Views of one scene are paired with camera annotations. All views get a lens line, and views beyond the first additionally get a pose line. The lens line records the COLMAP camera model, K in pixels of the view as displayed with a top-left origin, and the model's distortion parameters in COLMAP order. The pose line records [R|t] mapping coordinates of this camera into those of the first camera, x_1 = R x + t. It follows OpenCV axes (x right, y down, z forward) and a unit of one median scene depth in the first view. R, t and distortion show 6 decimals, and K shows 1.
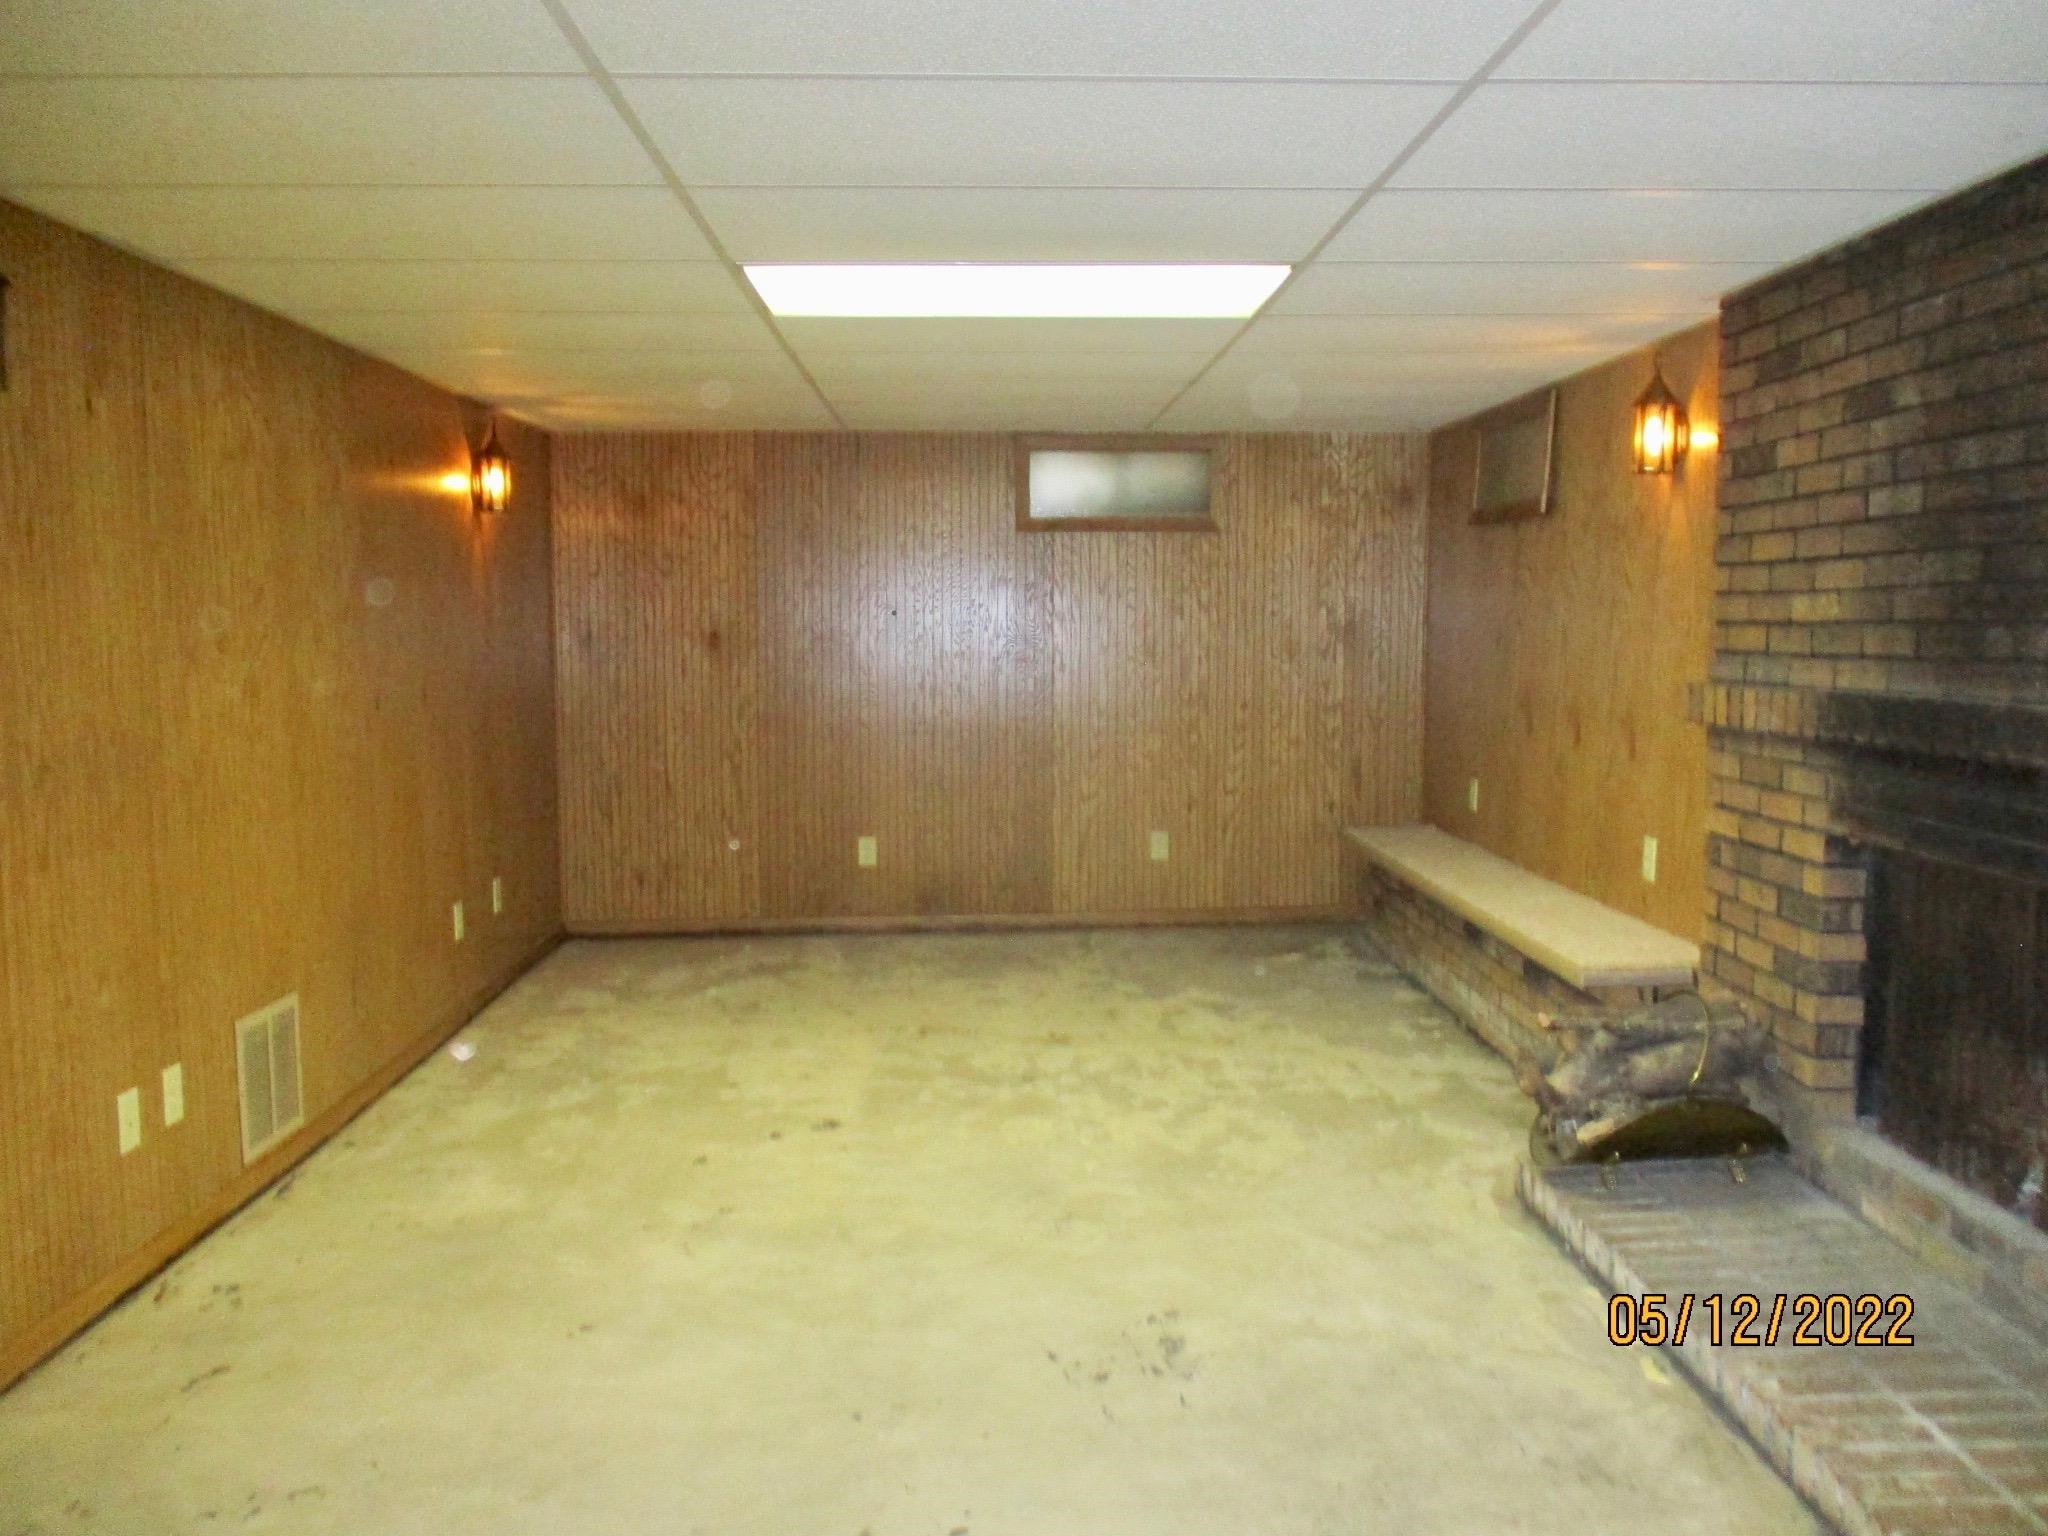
lens RADIAL K [[1697.3, 0, 1024.0], [0, 1697.3, 768.0], [0, 0, 1]] dist [0.000322, 0.003620]
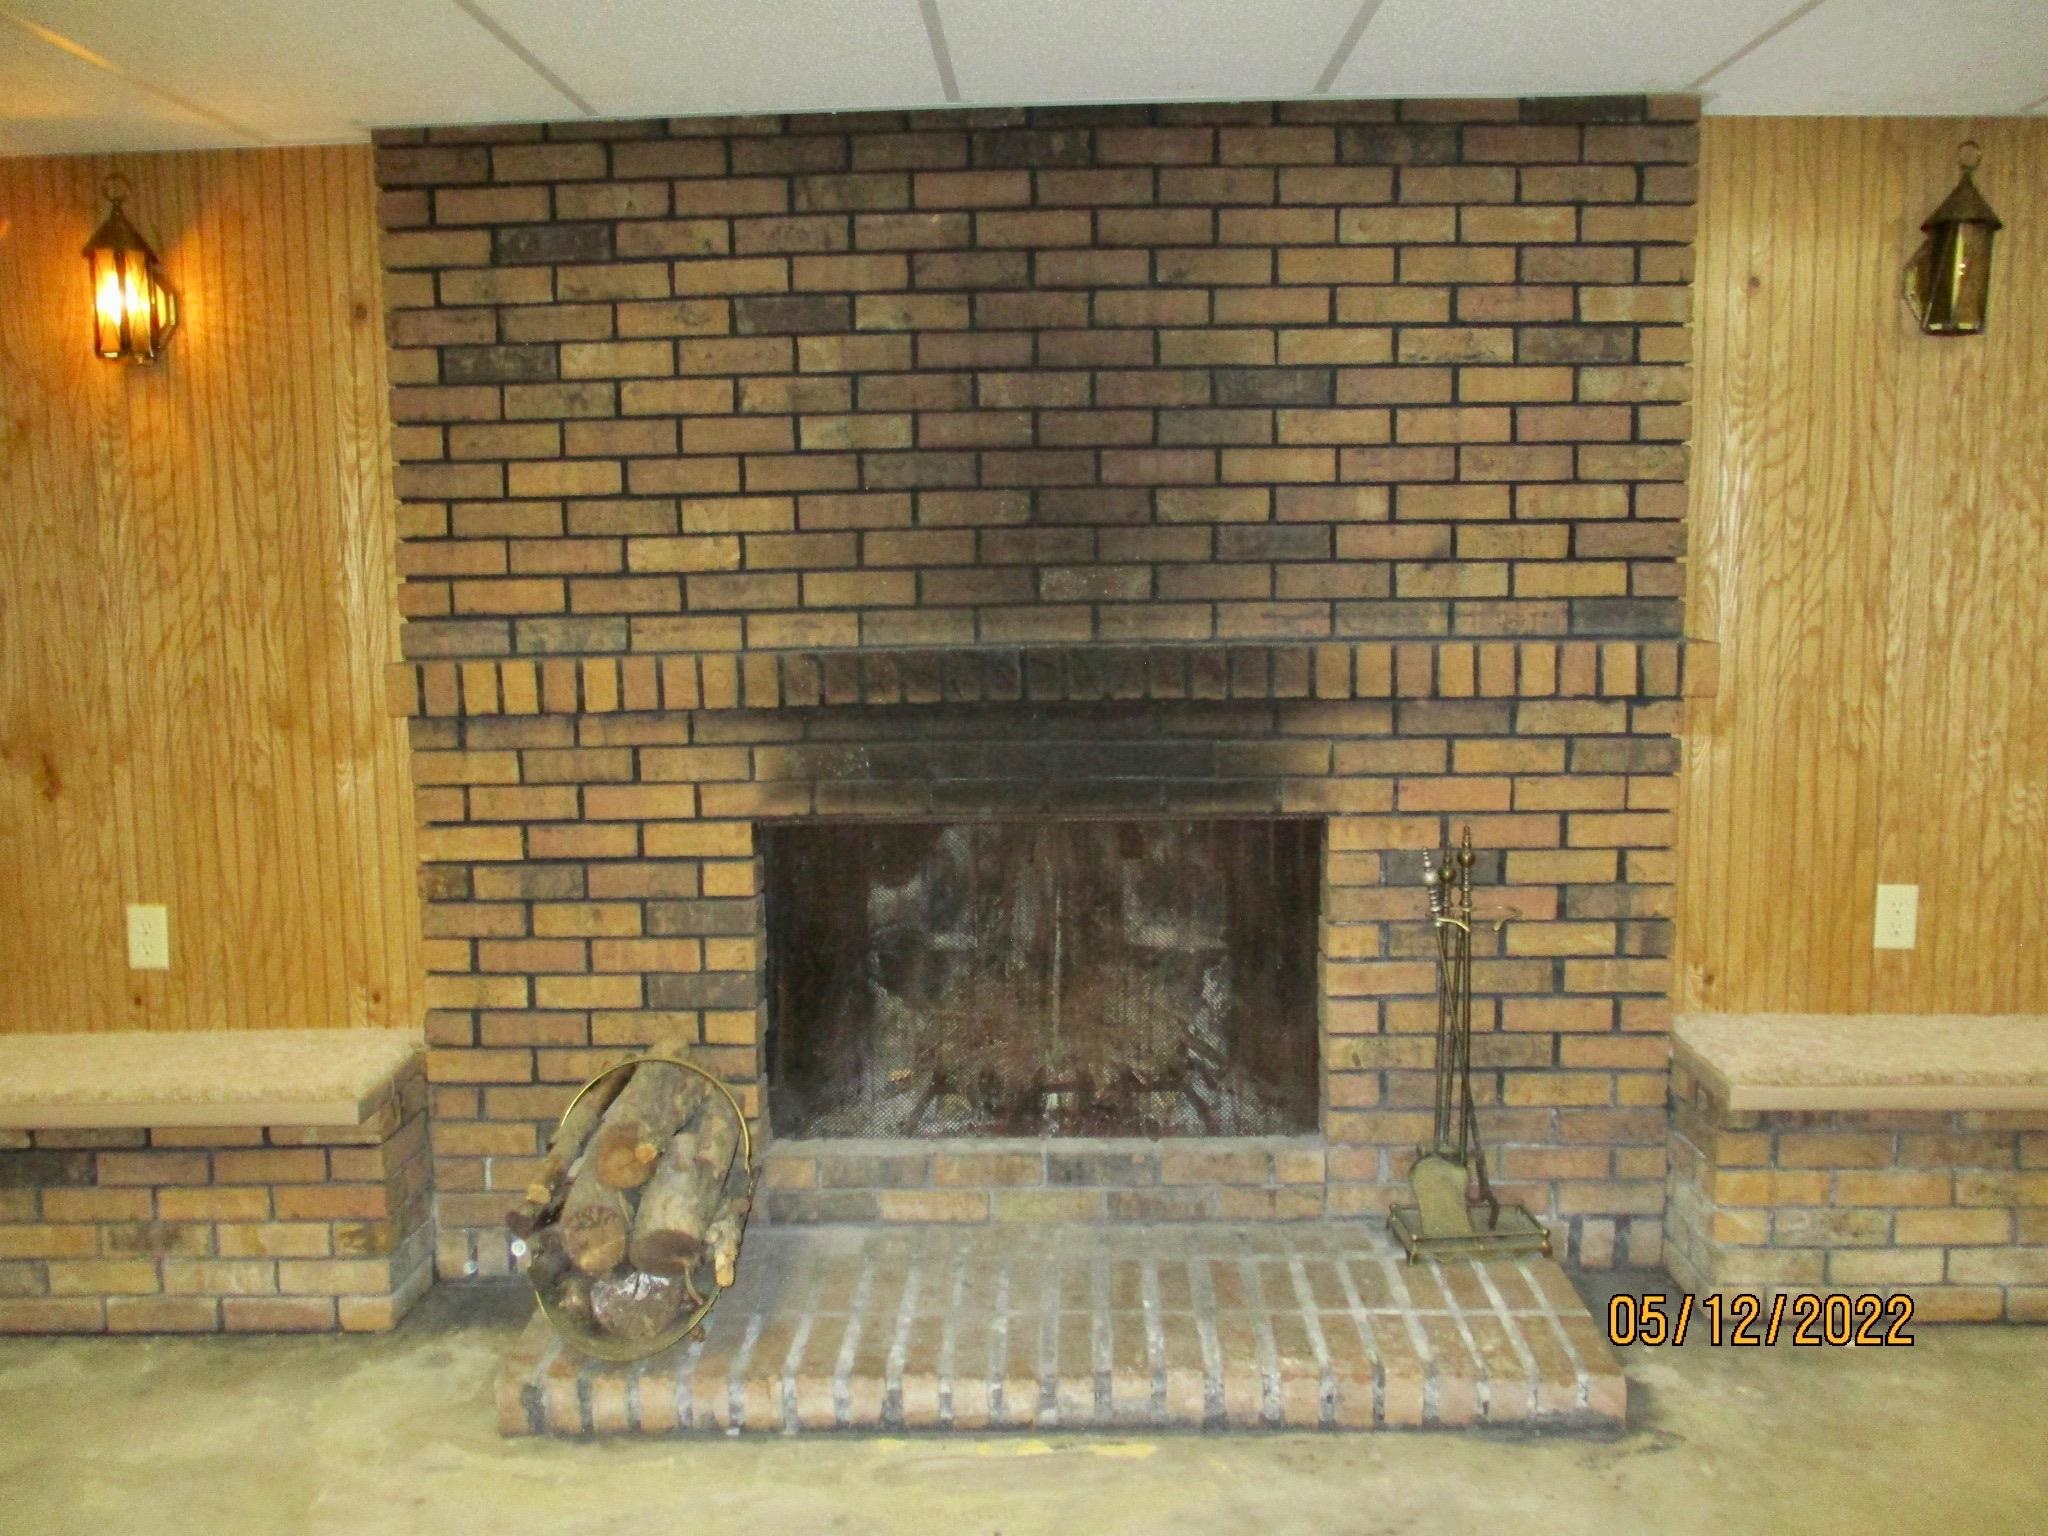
lens RADIAL K [[1697.3, 0, 1024.0], [0, 1697.3, 768.0], [0, 0, 1]] dist [0.000322, 0.003620]
pose [[0.055725, -0.115027, 0.991798, -0.364383], [0.105698, 0.988439, 0.108699, -0.065607], [-0.992836, 0.098774, 0.067239, 0.809404]]
